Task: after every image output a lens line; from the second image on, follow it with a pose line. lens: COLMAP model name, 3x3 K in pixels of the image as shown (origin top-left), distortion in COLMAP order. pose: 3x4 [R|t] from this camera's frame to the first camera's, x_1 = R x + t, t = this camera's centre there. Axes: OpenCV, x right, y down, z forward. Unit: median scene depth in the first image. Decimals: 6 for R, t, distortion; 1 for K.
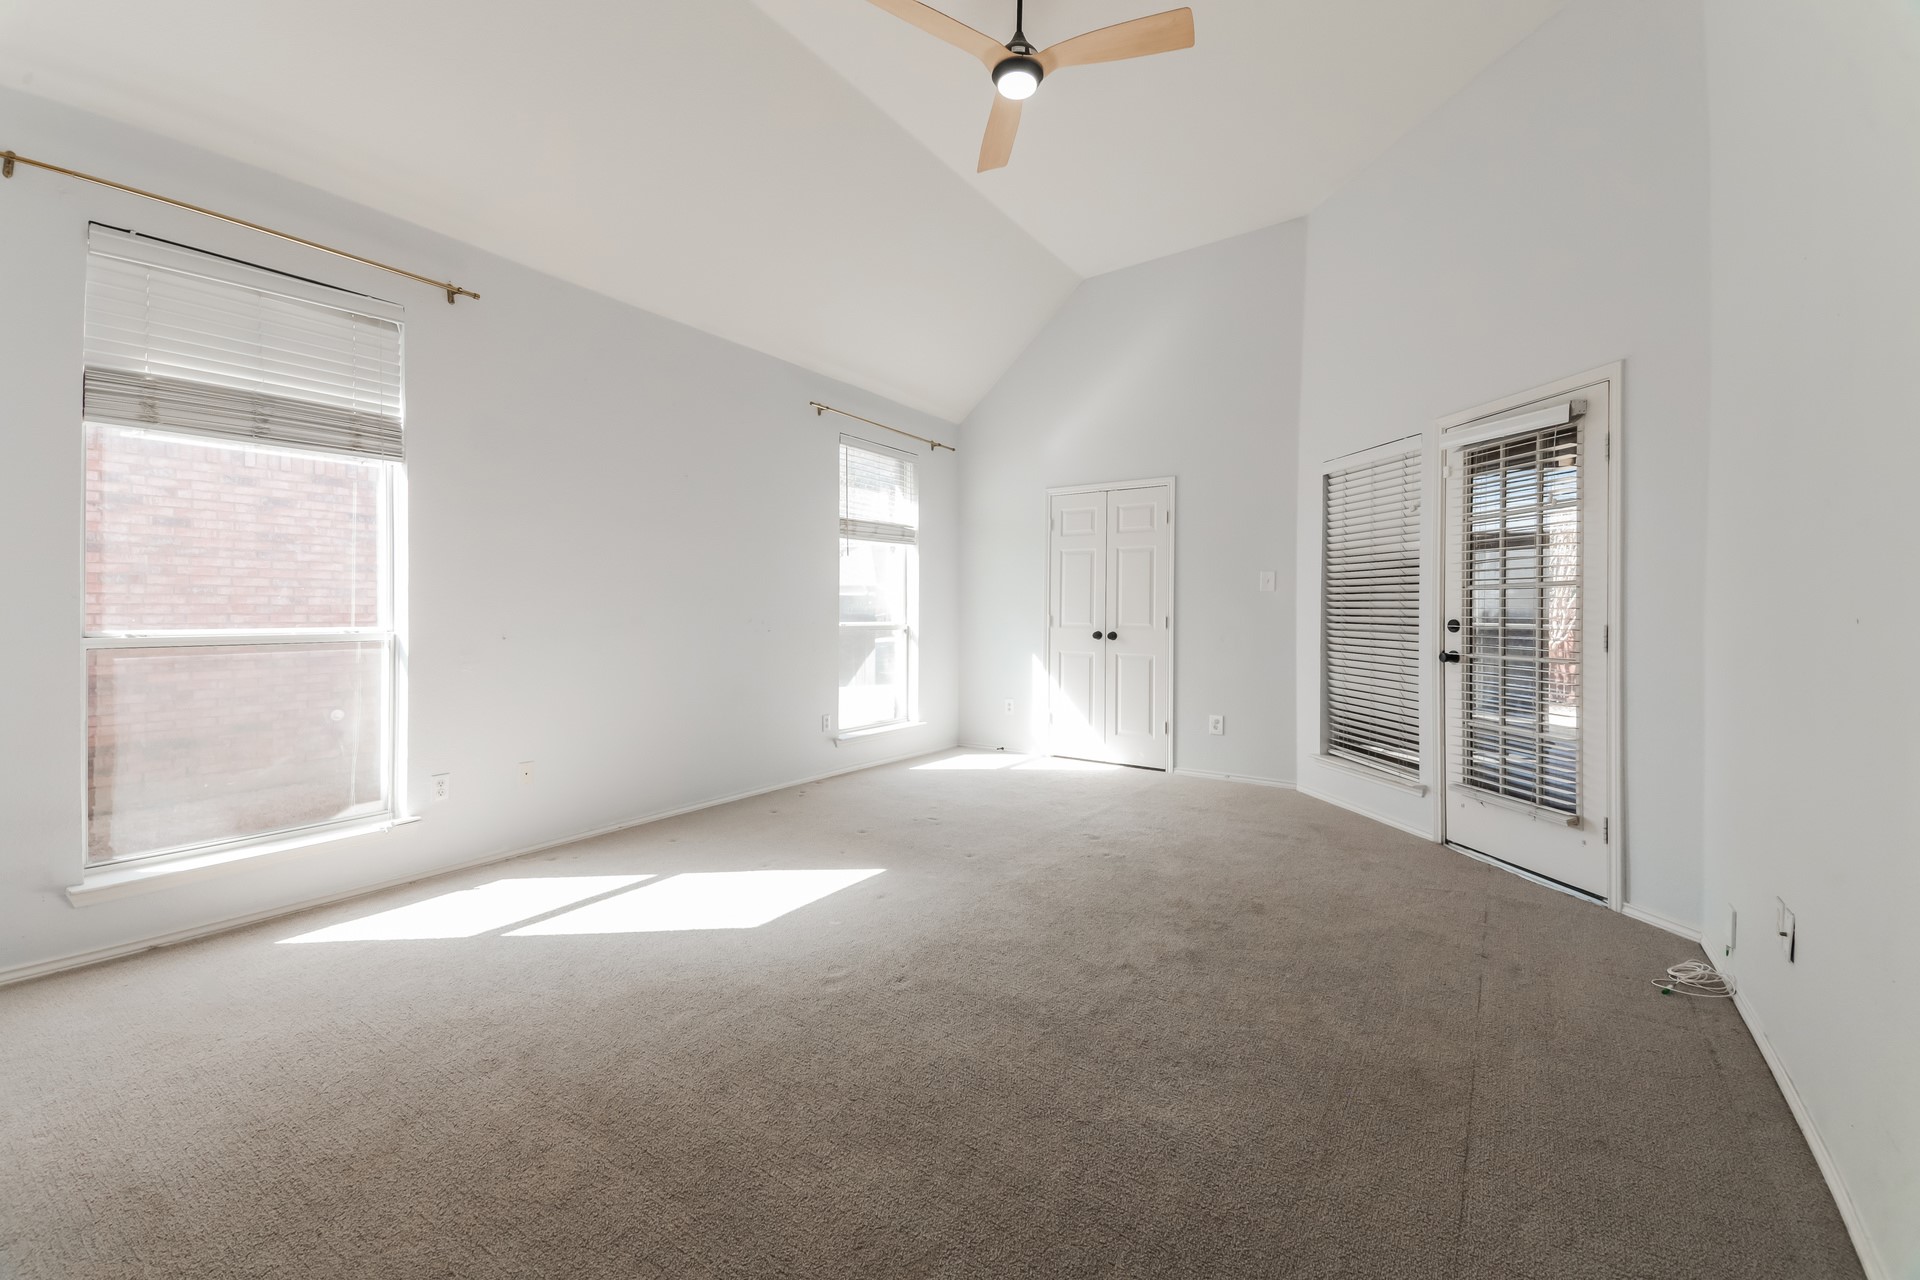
lens RADIAL K [[749.8, 0, 958.9], [0, 749.8, 617.3], [0, 0, 1]] dist [0.038004, -0.000098]
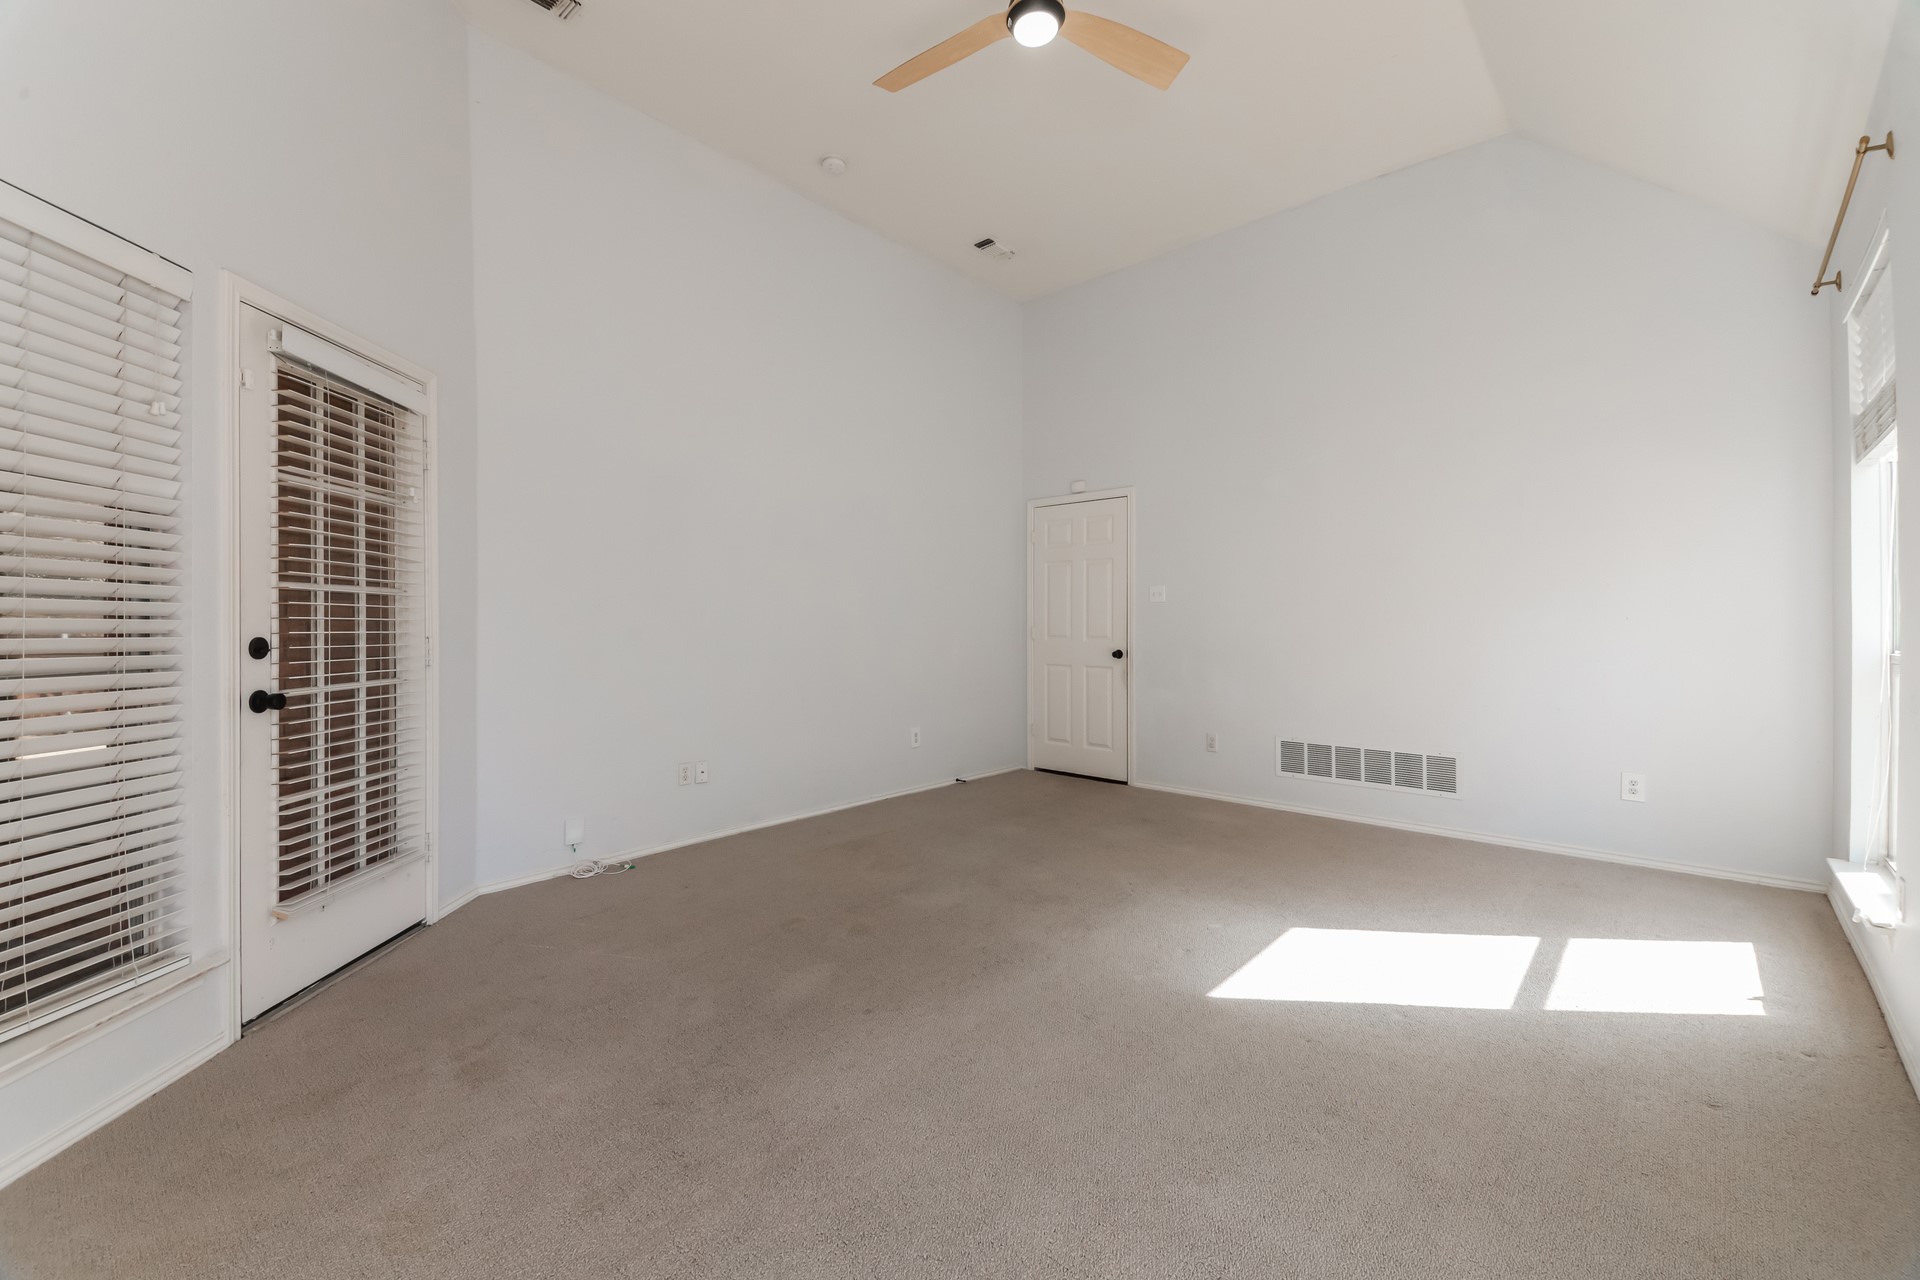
lens RADIAL K [[749.8, 0, 958.9], [0, 749.8, 617.3], [0, 0, 1]] dist [0.038004, -0.000098]
pose [[-0.990133, -0.003115, 0.140097, 0.029412], [-0.003376, 0.999993, -0.001622, -0.013809], [-0.140091, -0.002079, -0.990136, 1.538237]]
